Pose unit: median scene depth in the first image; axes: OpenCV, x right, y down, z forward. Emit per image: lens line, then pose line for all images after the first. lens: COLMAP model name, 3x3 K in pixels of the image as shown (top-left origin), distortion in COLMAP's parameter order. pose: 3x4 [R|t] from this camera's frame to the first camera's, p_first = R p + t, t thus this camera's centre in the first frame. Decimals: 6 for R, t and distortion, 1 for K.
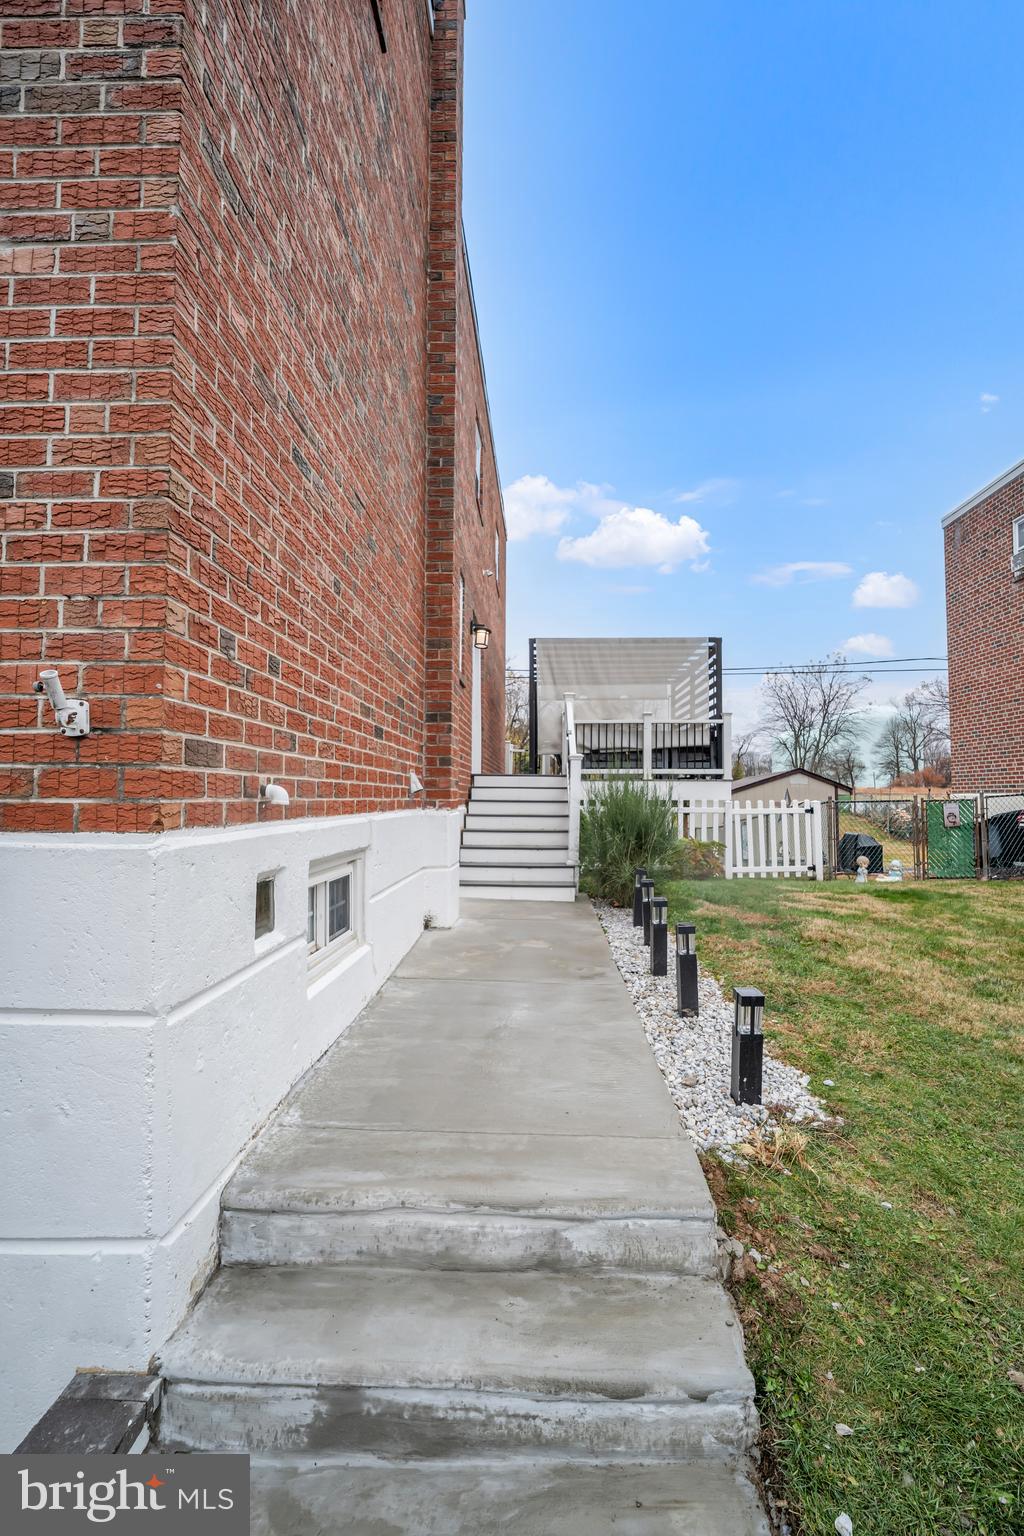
lens RADIAL K [[680.9, 0, 508.9], [0, 680.9, 752.9], [0, 0, 1]] dist [-0.003507, -0.000597]
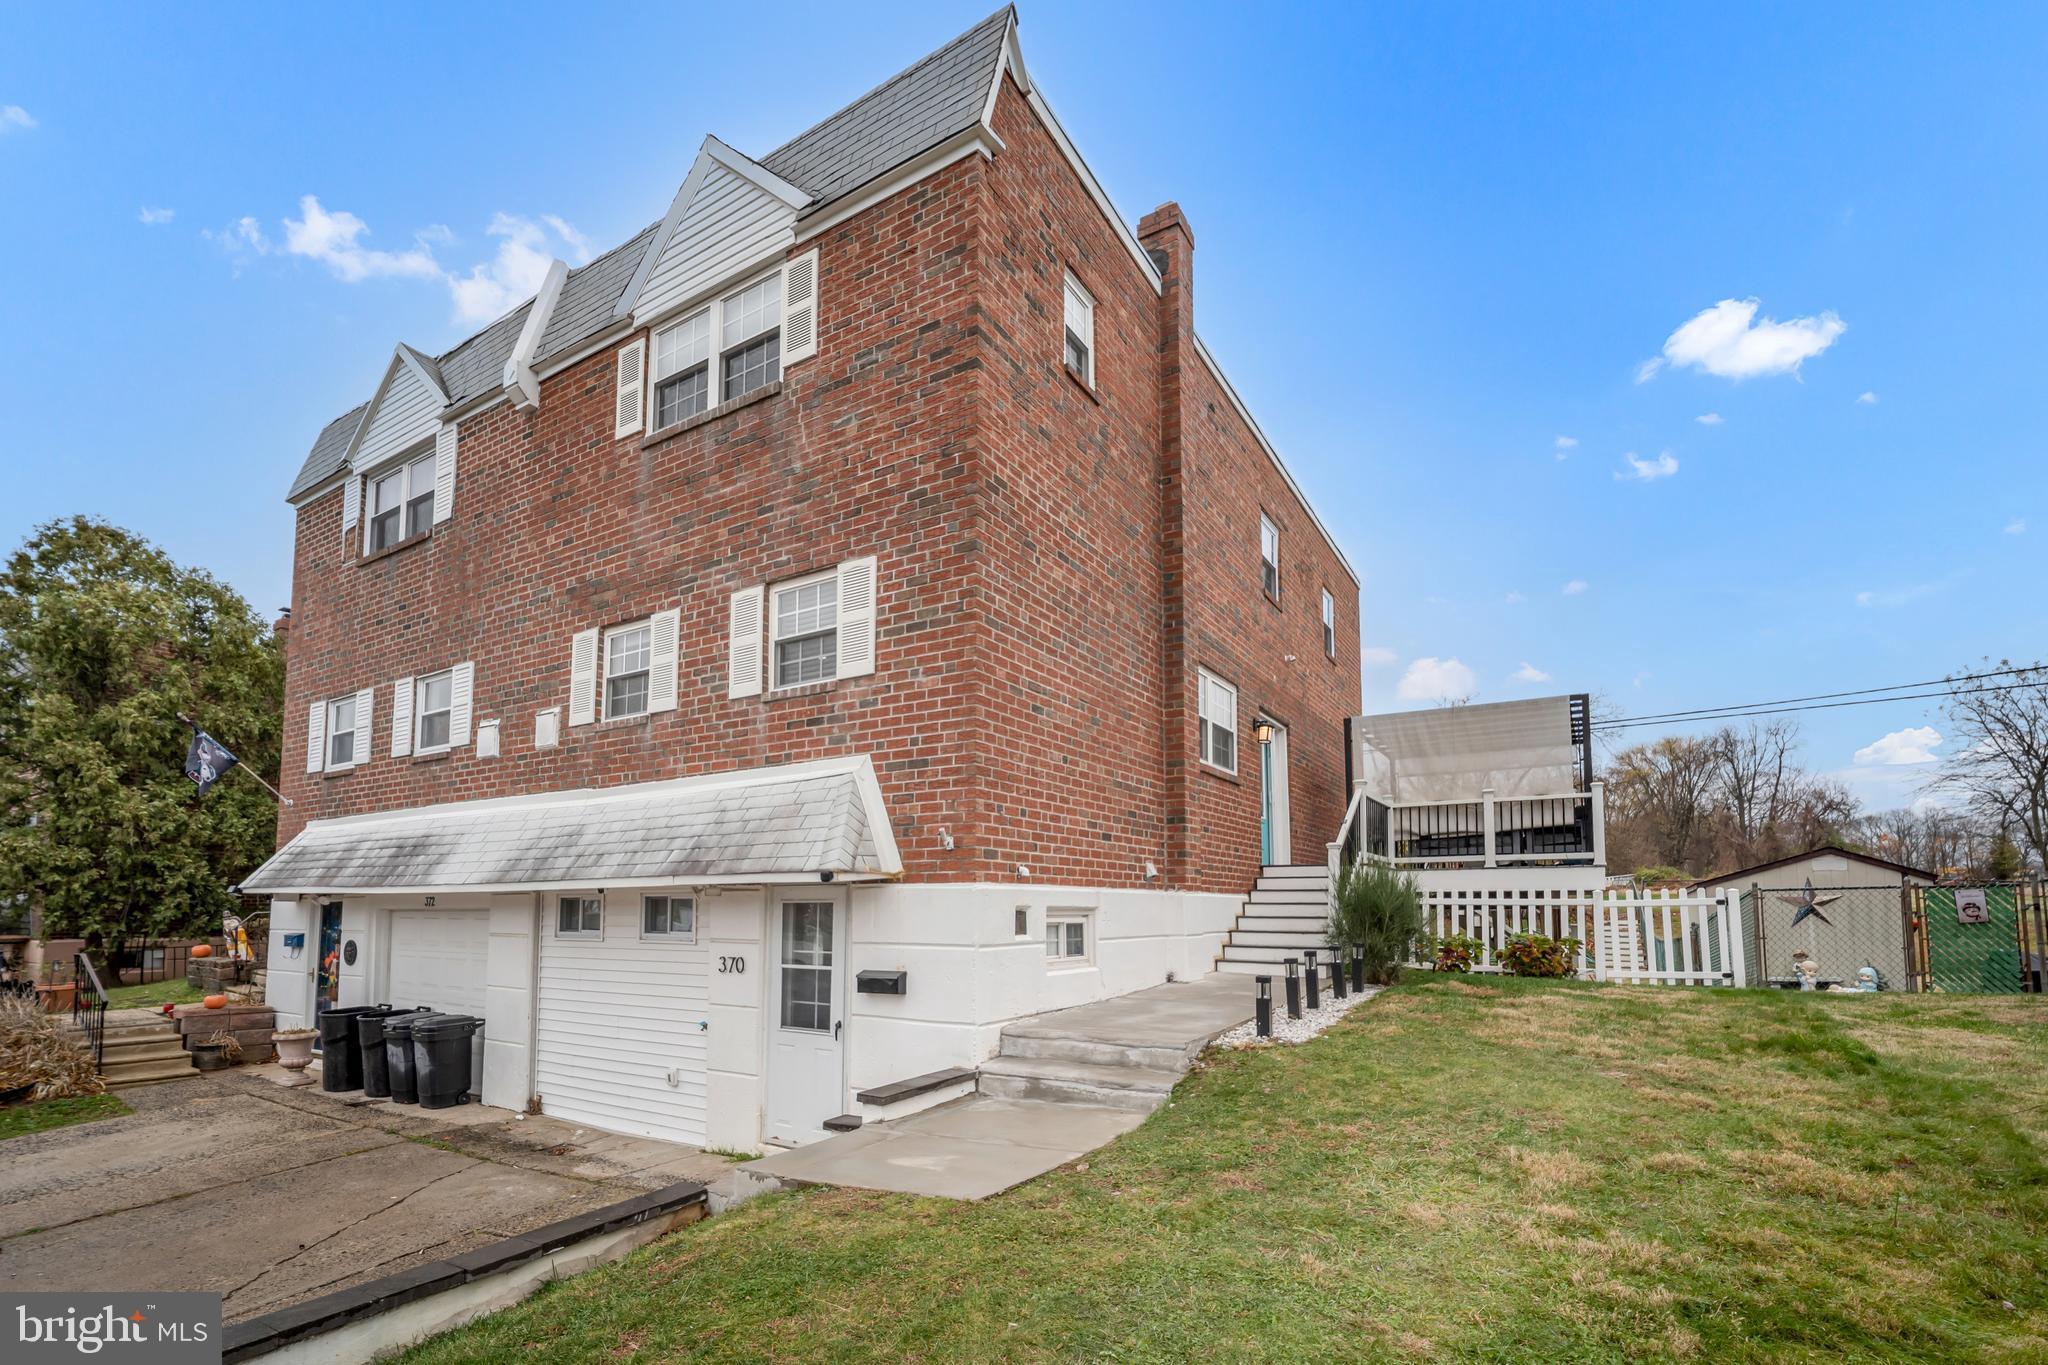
lens RADIAL K [[858.2, 0, 1024.0], [0, 858.2, 682.5], [0, 0, 1]] dist [0.001407, 0.000031]
pose [[0.893223, -0.120200, -0.433248, 0.601877], [0.036486, 0.979802, -0.196612, 0.004116], [0.448131, 0.159811, 0.879568, -1.000102]]
